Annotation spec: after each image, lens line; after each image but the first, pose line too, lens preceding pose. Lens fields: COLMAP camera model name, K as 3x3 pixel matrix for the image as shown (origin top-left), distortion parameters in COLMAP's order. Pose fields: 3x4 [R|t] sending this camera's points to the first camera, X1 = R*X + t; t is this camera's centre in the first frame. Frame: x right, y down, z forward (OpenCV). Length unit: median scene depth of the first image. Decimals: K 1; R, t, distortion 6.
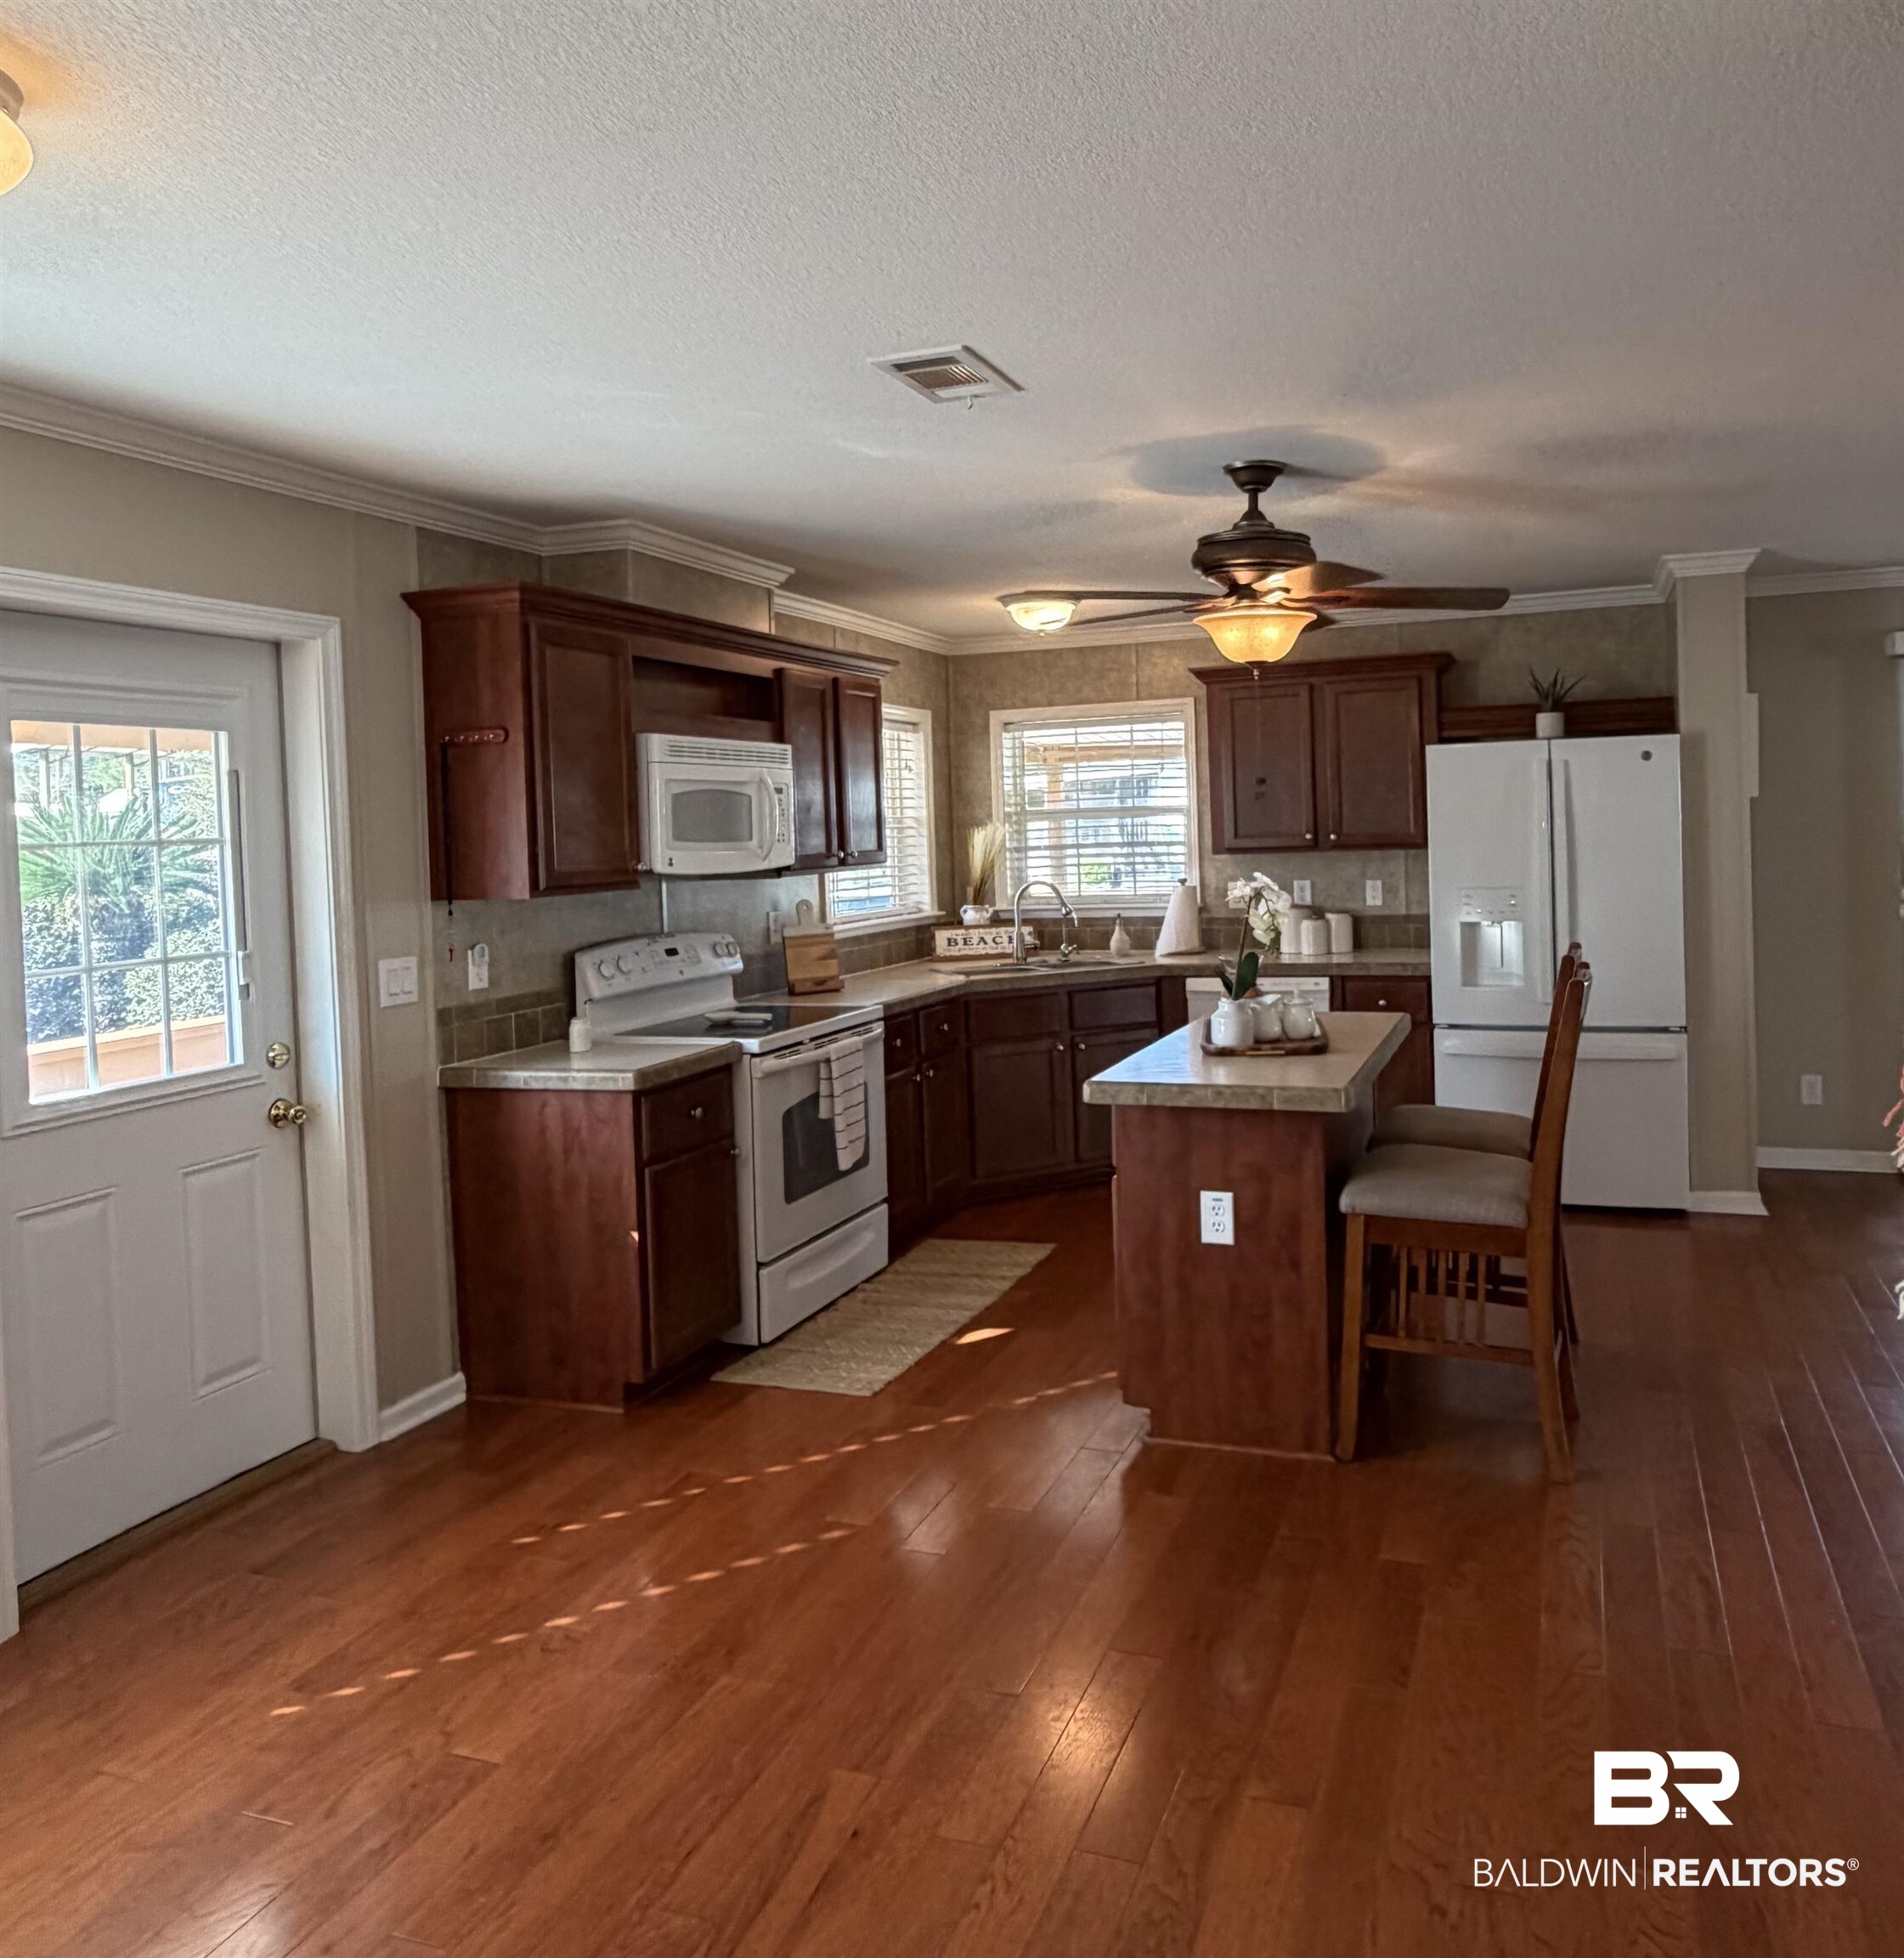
lens RADIAL K [[1248.0, 0, 952.4], [0, 1248.0, 861.9], [0, 0, 1]] dist [-0.007937, -0.003046]
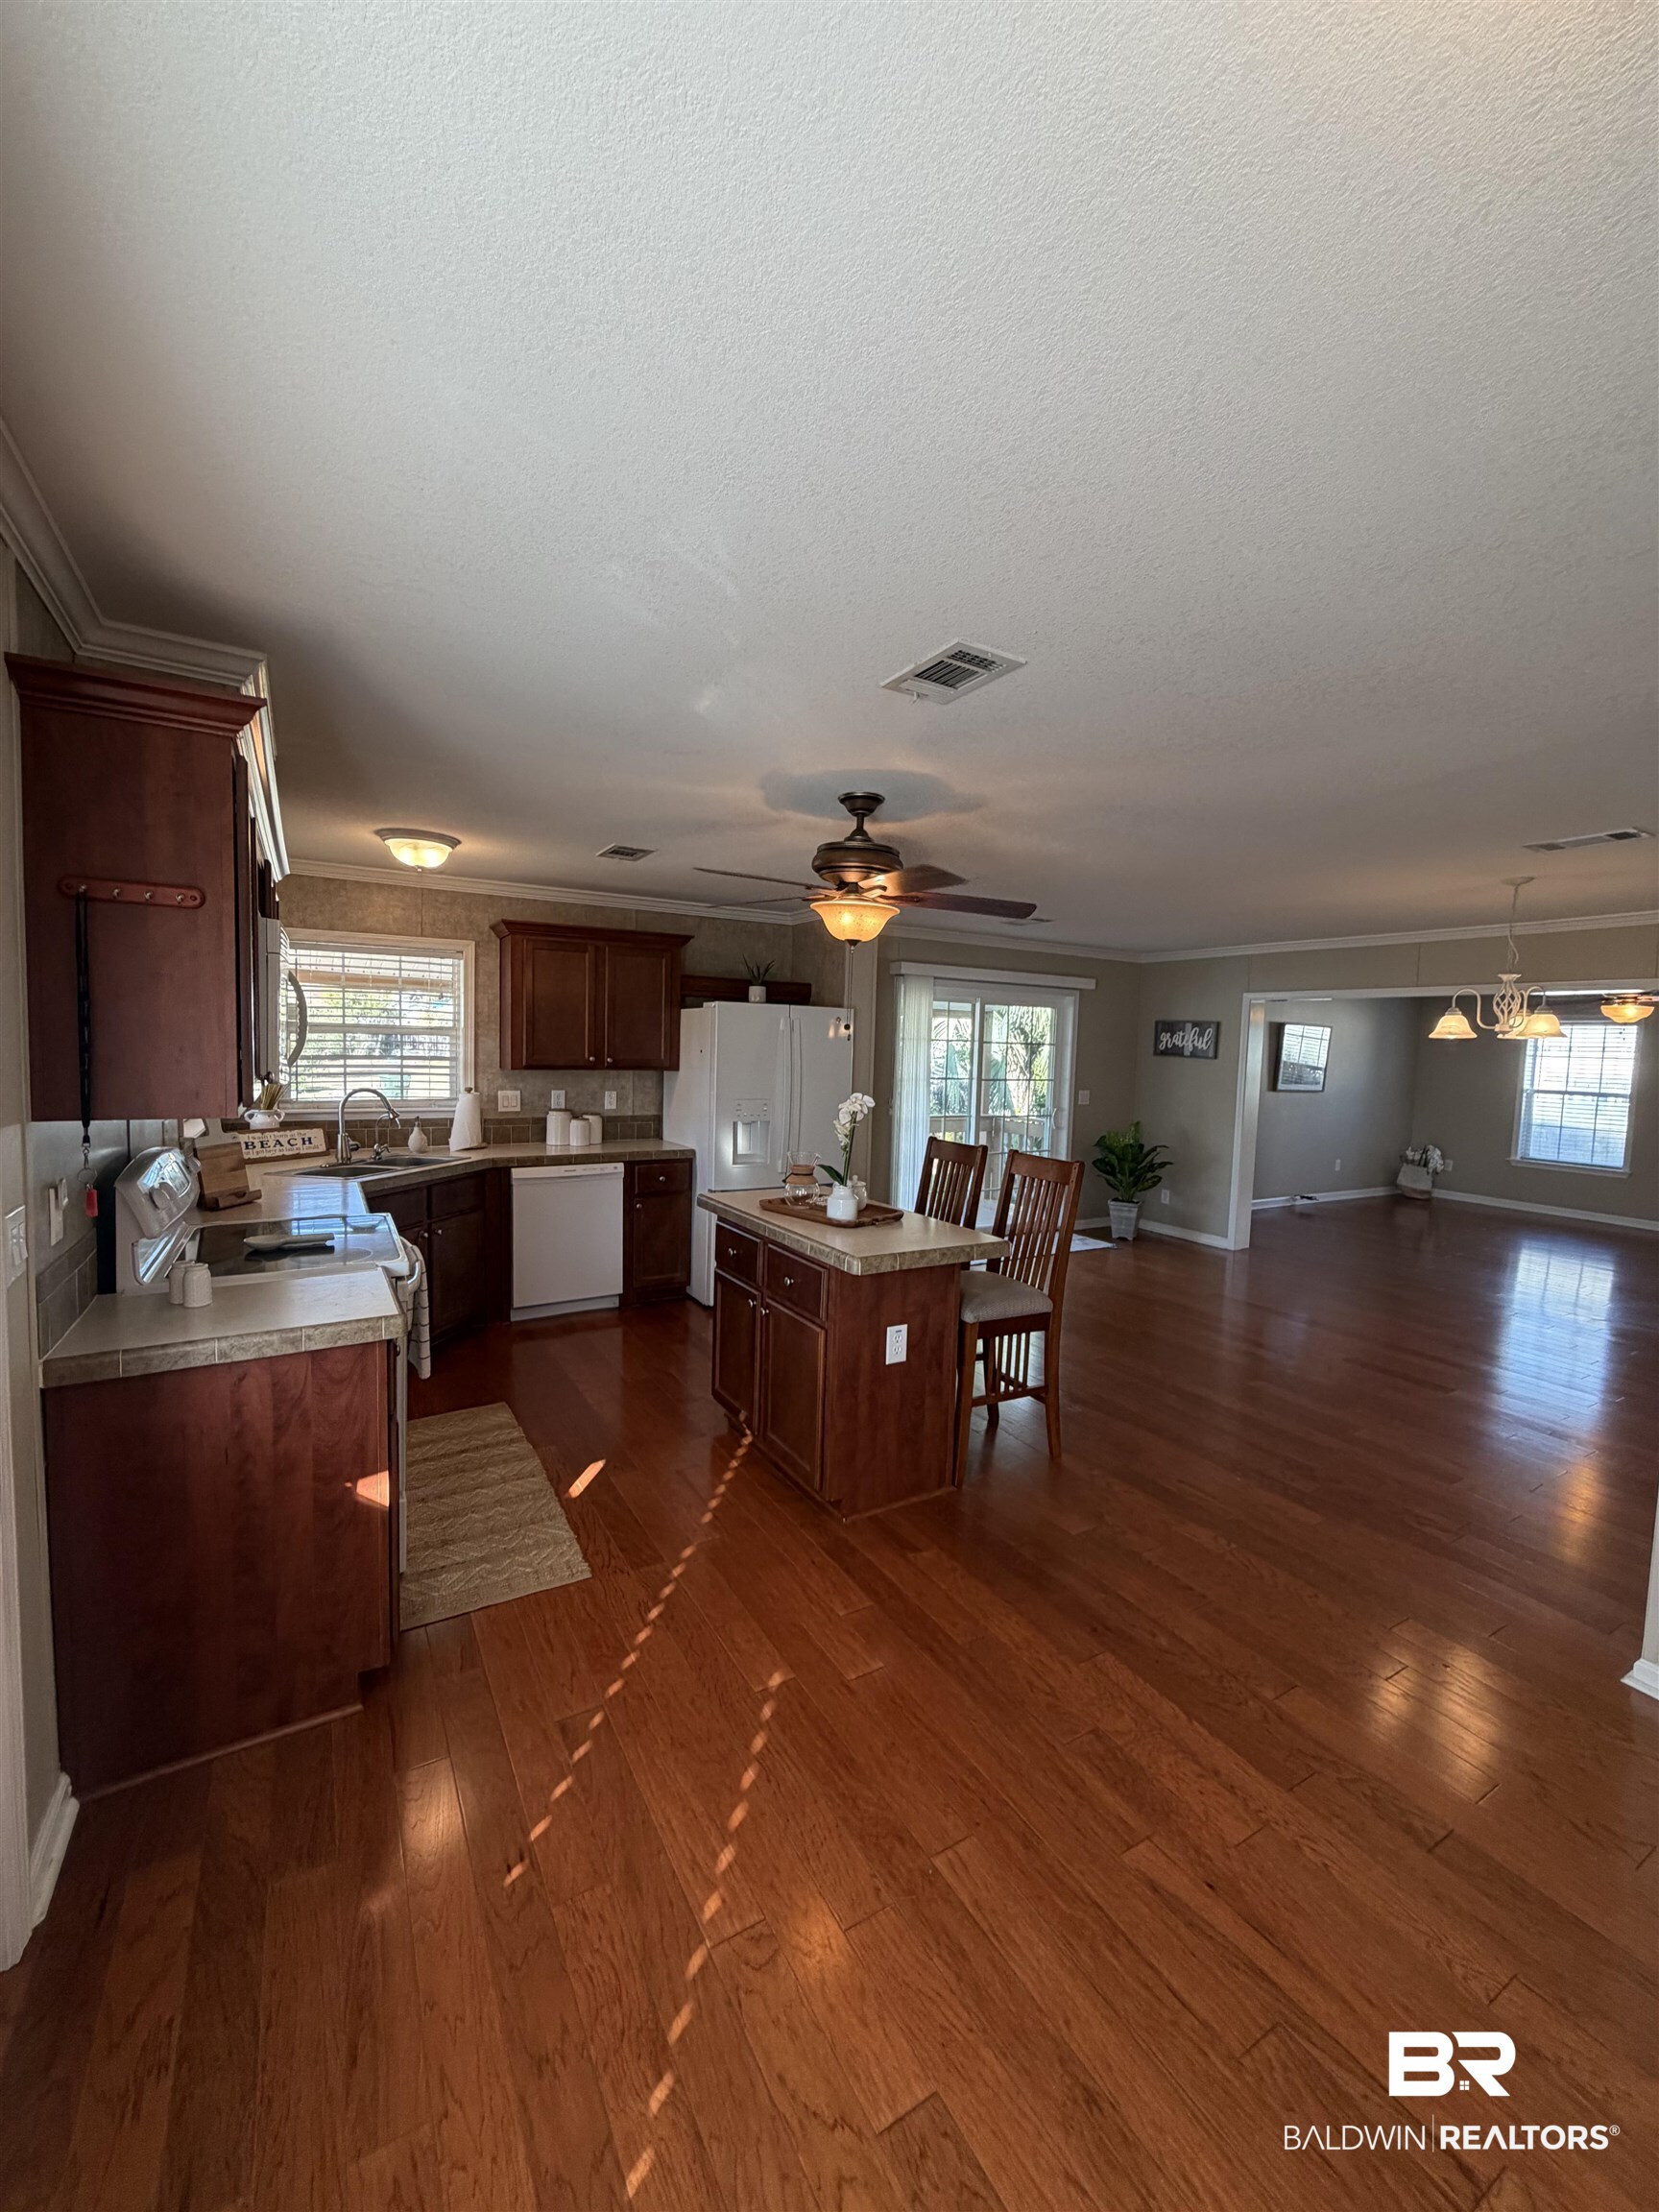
lens RADIAL K [[870.4, 0, 829.5], [0, 870.4, 1106.0], [0, 0, 1]] dist [-0.002357, -0.000324]
pose [[0.675402, -0.000639, 0.737449, -0.485176], [-0.027471, 0.999284, 0.026026, -0.001878], [-0.736938, -0.037837, 0.674901, 0.362824]]
